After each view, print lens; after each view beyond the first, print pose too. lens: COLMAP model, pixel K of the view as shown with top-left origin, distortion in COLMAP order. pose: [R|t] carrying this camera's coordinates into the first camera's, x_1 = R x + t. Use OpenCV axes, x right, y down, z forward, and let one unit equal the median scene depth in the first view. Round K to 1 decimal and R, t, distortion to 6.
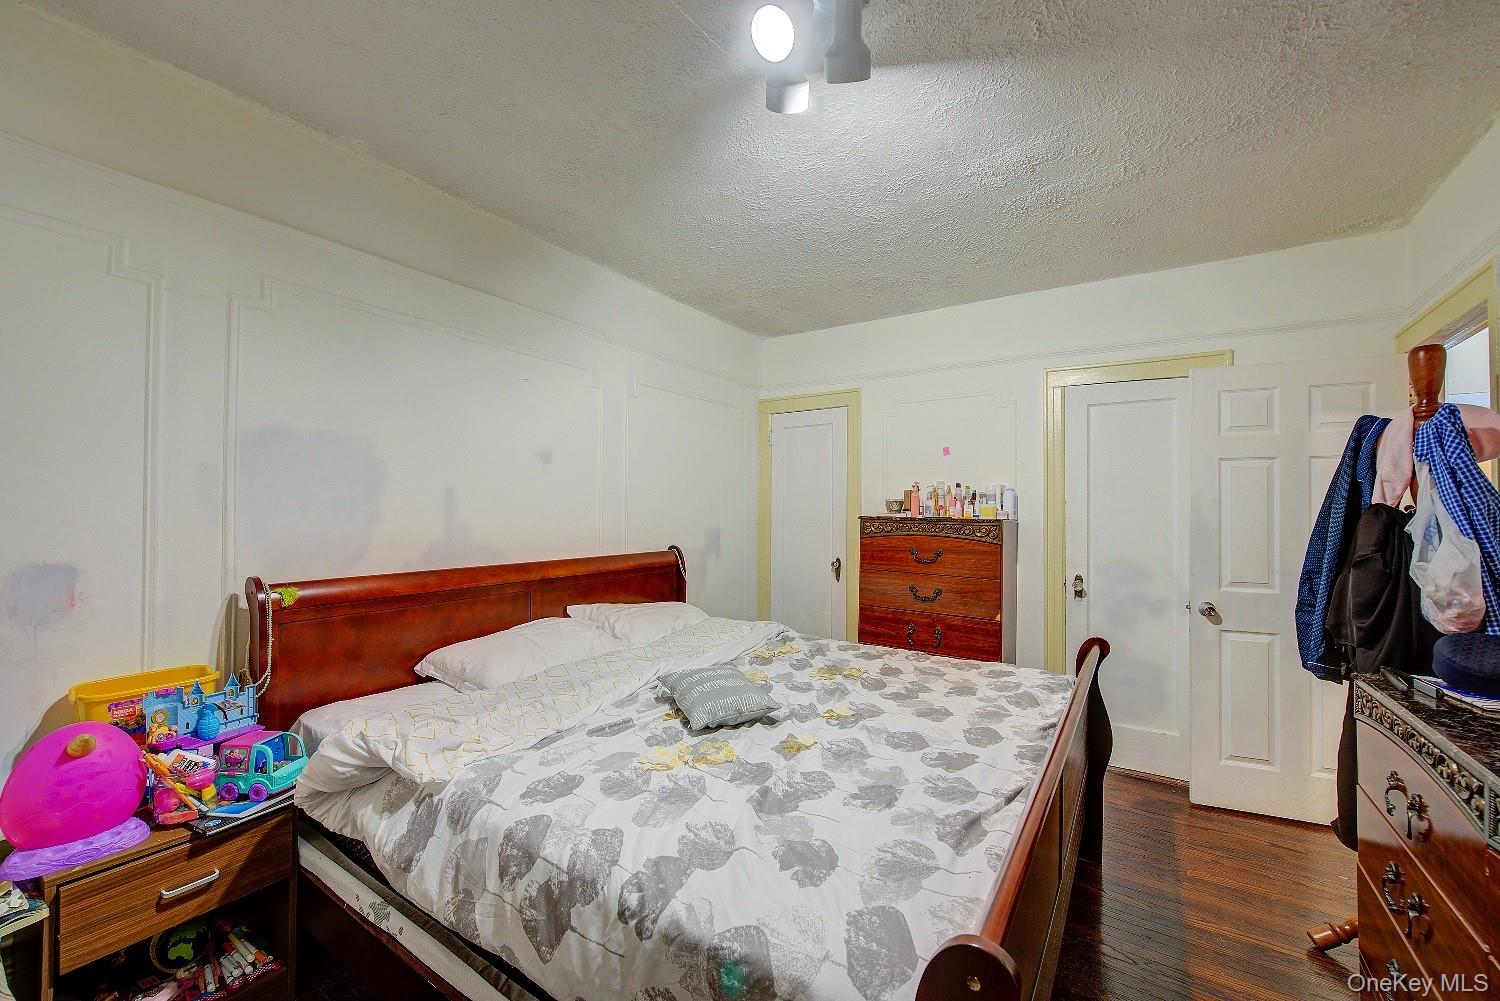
lens RADIAL K [[586.1, 0, 748.6], [0, 586.1, 508.5], [0, 0, 1]] dist [-0.001673, -0.000572]
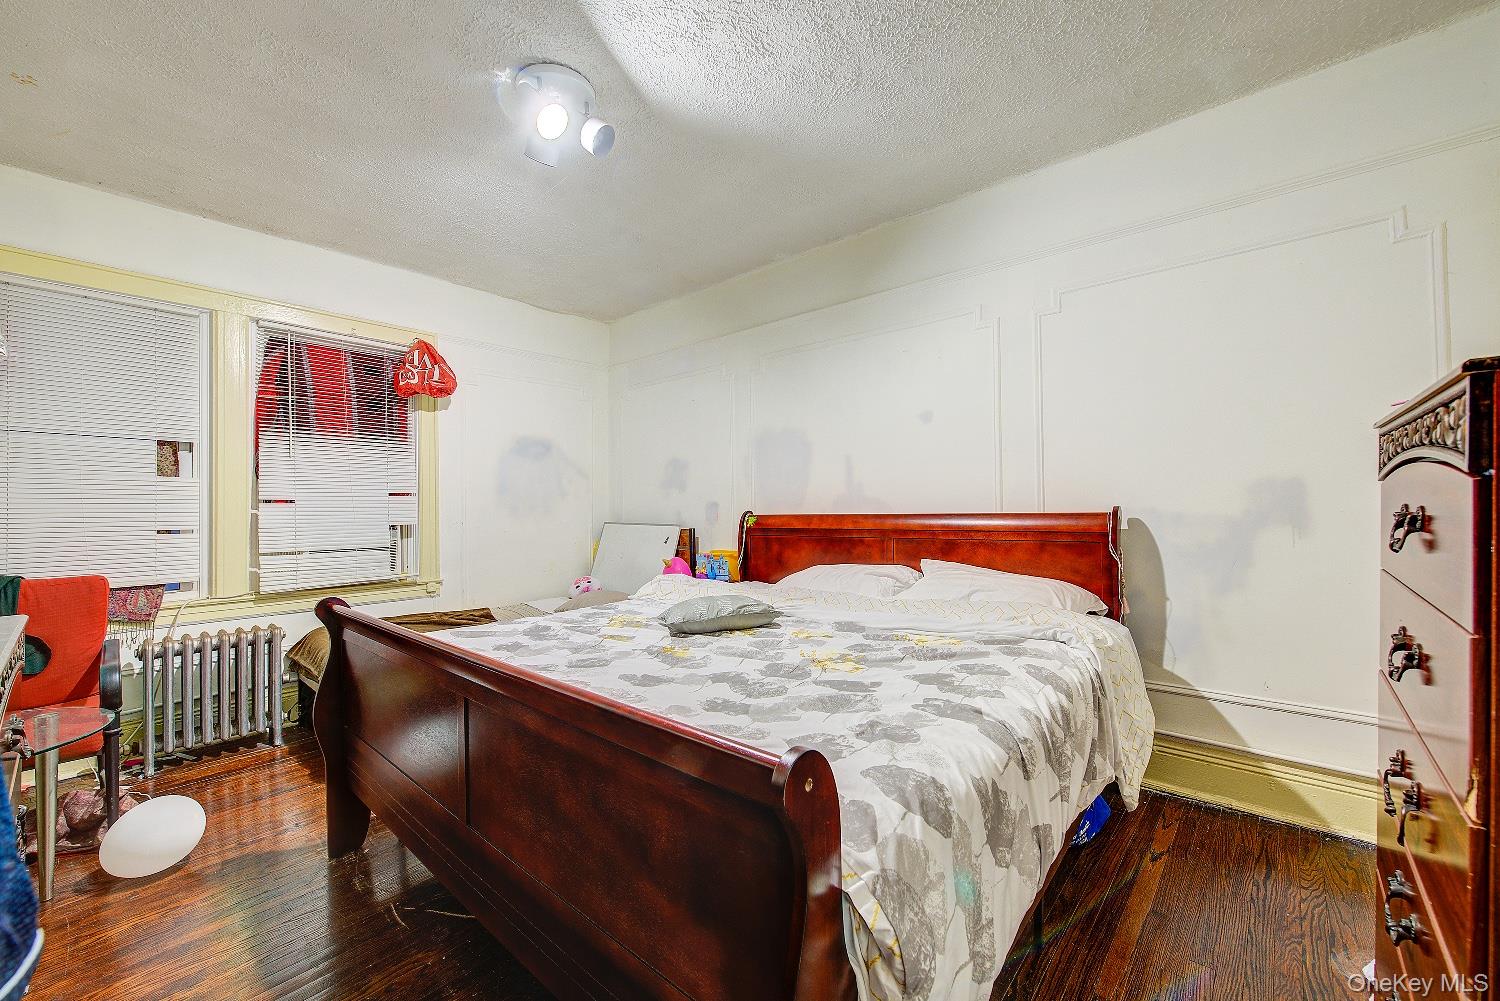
lens RADIAL K [[586.1, 0, 756.7], [0, 586.1, 503.4], [0, 0, 1]] dist [-0.001673, -0.000572]
pose [[-0.117694, -0.010992, -0.992989, 1.021257], [0.013684, 0.999826, -0.012690, 0.107326], [0.992956, -0.015082, -0.117523, 1.146867]]
